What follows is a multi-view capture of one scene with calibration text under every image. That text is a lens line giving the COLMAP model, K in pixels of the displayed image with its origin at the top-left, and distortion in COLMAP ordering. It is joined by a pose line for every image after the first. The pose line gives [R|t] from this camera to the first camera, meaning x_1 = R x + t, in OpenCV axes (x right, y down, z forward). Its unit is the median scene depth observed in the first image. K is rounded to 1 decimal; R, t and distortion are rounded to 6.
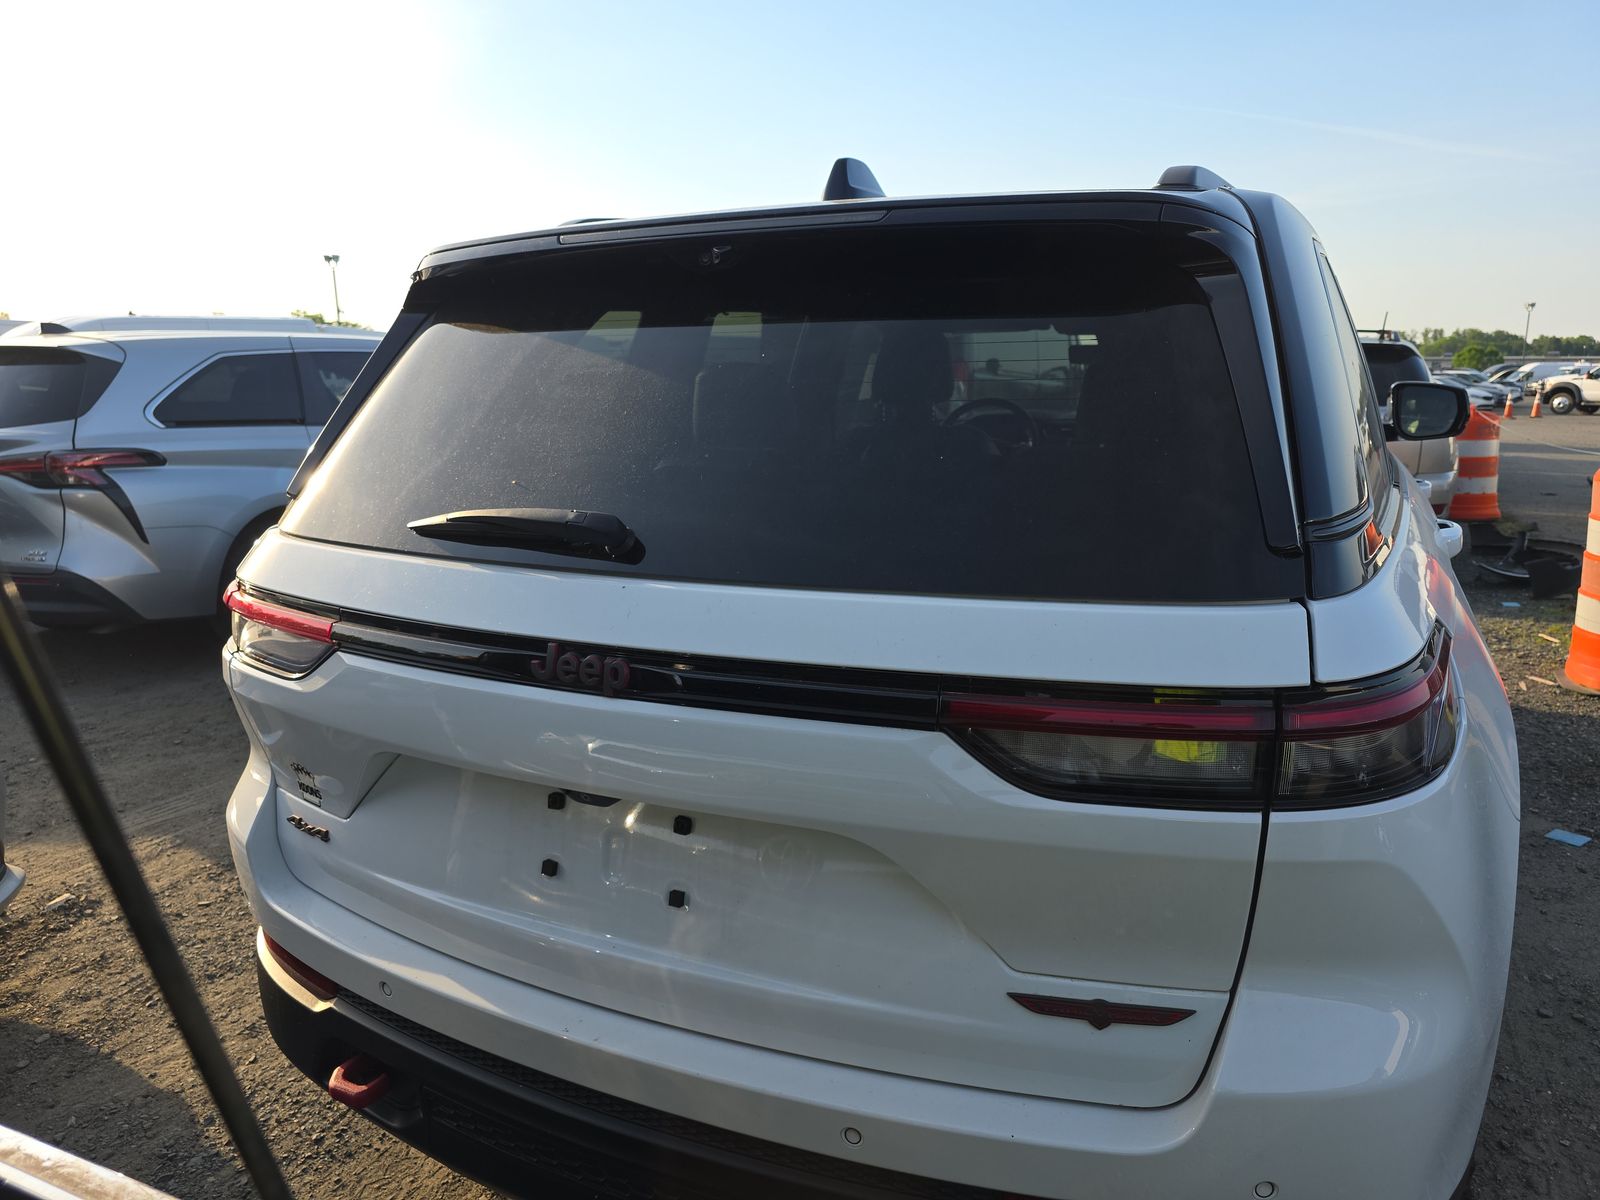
lens RADIAL K [[1190.2, 0, 800.0], [0, 1190.2, 600.0], [0, 0, 1]] dist [0.080003, -0.085385]
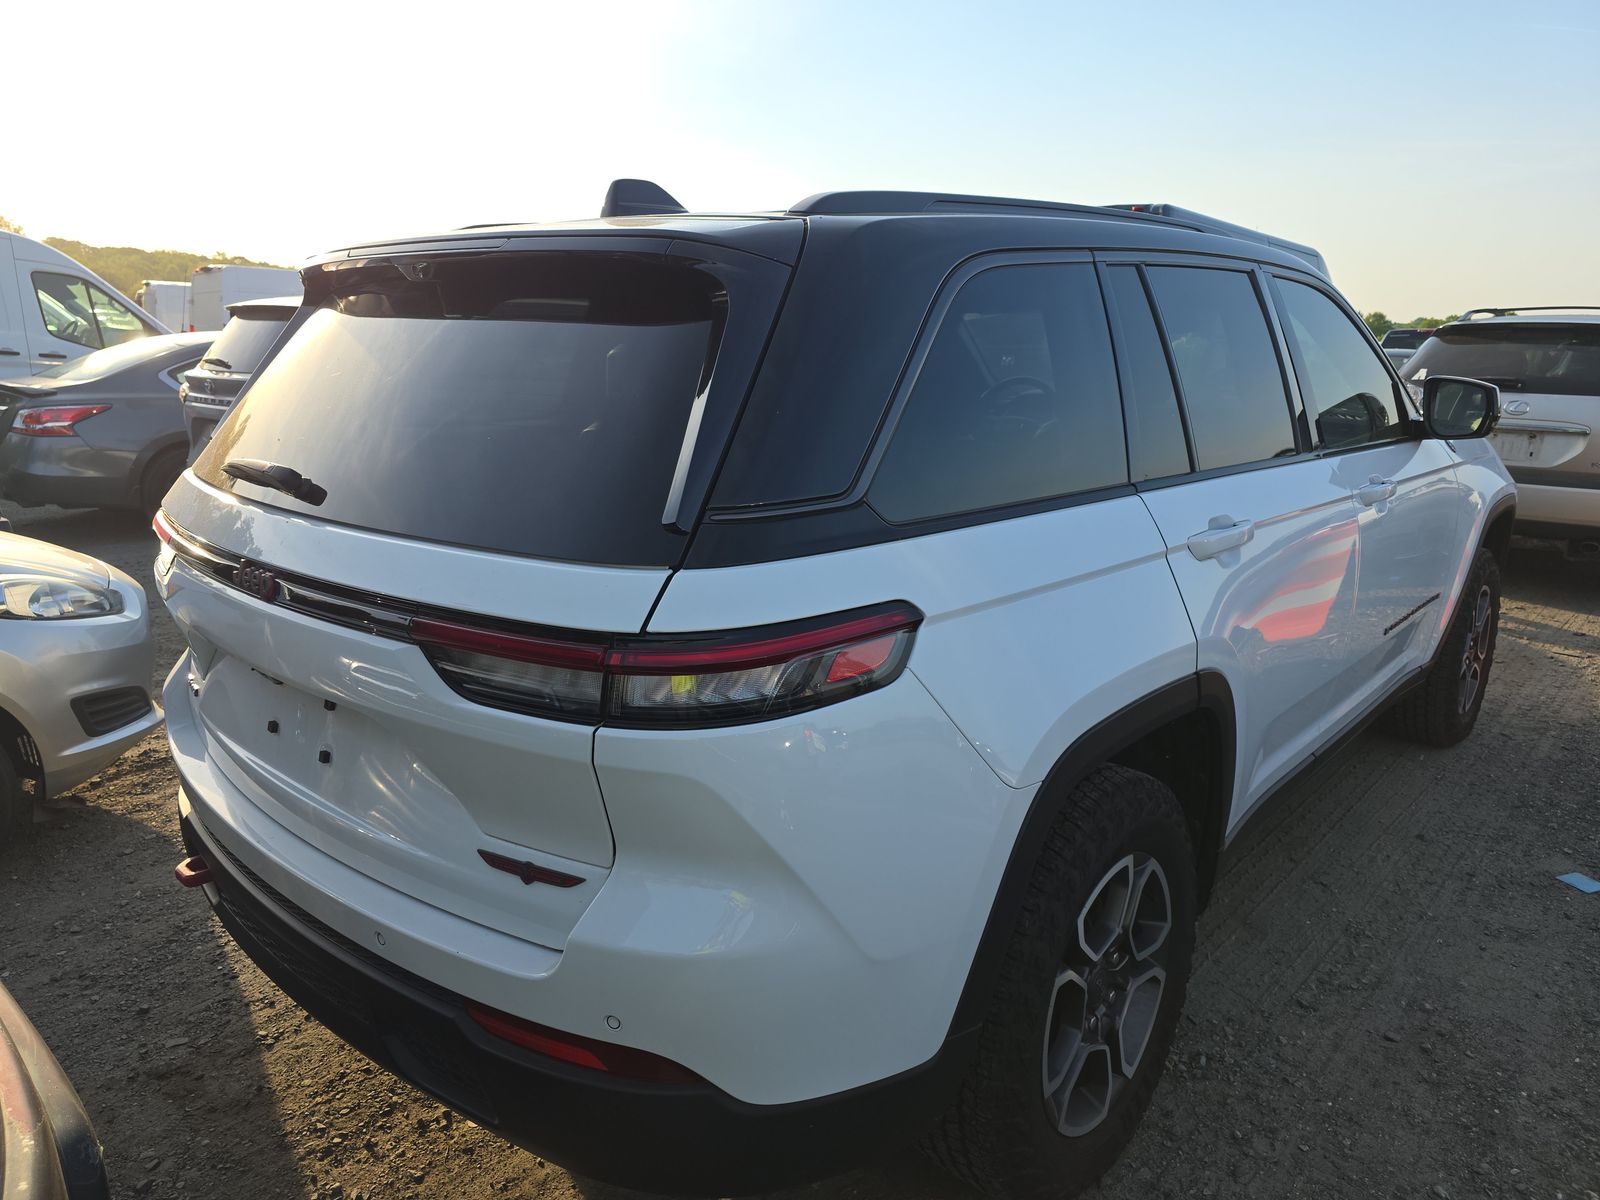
lens RADIAL K [[1231.9, 0, 809.6], [0, 1231.9, 601.3], [0, 0, 1]] dist [0.056011, -0.076183]
pose [[0.951160, 0.088300, -0.295800, 0.811142], [-0.078578, 0.995909, 0.044618, -0.029523], [0.298529, -0.019196, 0.954207, -0.163736]]
